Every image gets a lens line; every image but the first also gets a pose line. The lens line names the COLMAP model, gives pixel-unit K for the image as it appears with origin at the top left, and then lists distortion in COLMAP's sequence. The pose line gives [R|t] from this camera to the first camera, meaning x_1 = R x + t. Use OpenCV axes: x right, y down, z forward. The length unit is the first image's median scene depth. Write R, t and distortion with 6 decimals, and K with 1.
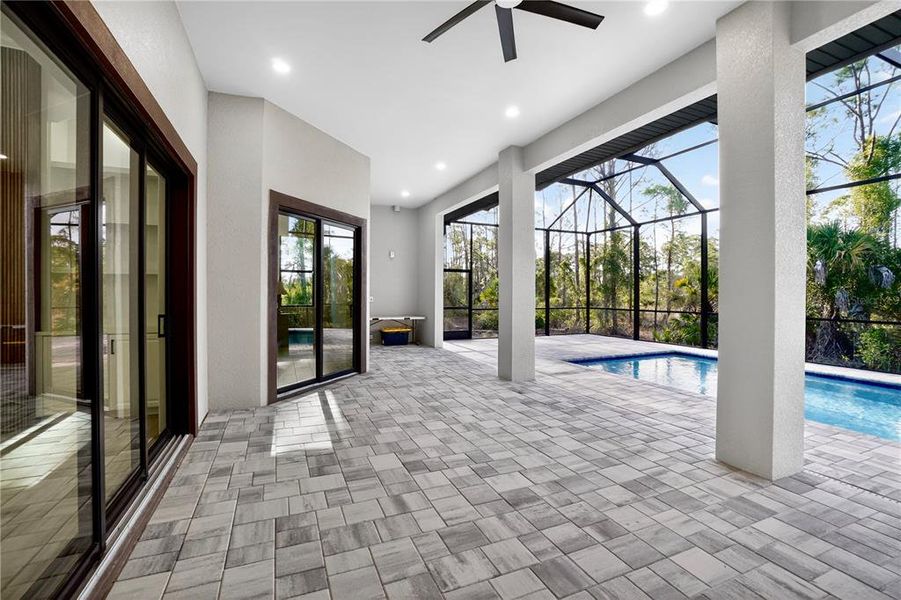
lens RADIAL K [[395.7, 0, 444.4], [0, 395.7, 298.0], [0, 0, 1]] dist [-0.066411, 0.024464]
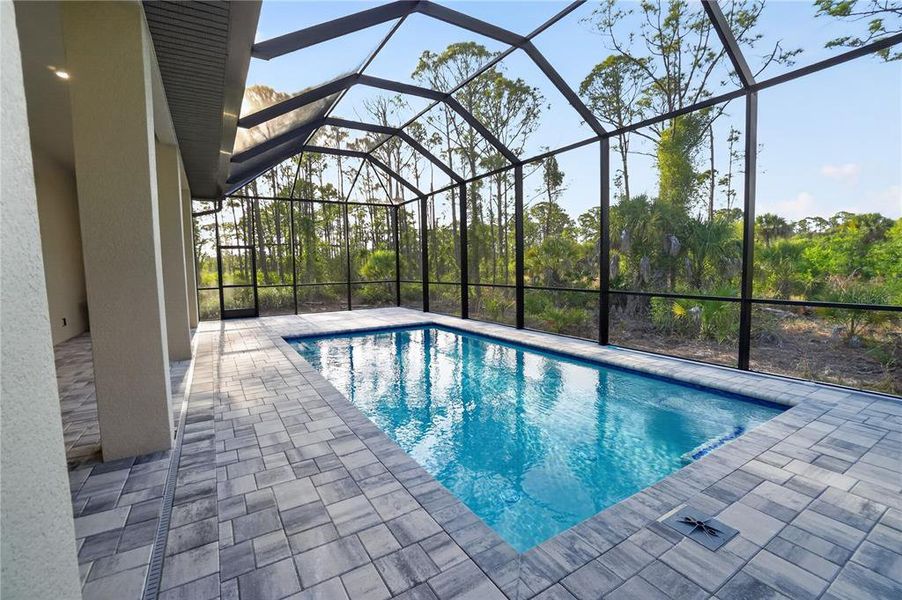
lens RADIAL K [[396.1, 0, 444.9], [0, 396.1, 298.0], [0, 0, 1]] dist [-0.066411, 0.024464]
pose [[0.989157, -0.041415, 0.140901, 0.393491], [0.032274, 0.997261, 0.066554, 0.002768], [-0.143271, -0.061285, 0.987784, -0.021847]]
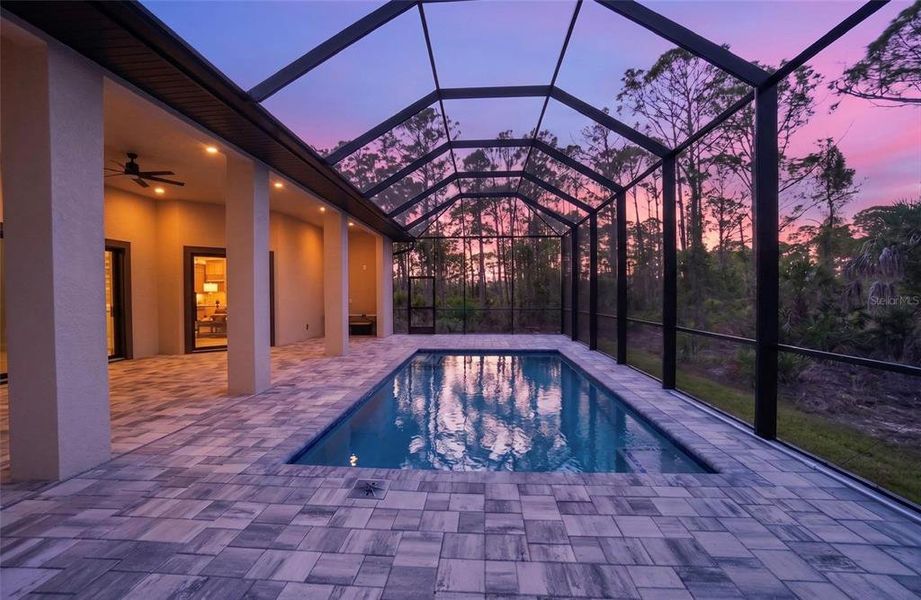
lens RADIAL K [[411.9, 0, 460.5], [0, 411.9, 300.0], [0, 0, 1]] dist [-0.040263, -0.000018]
pose [[0.885506, -0.015789, -0.464360, 0.710507], [0.010167, 0.999842, -0.014608, 0.008920], [0.464517, 0.008214, 0.885526, -0.075189]]
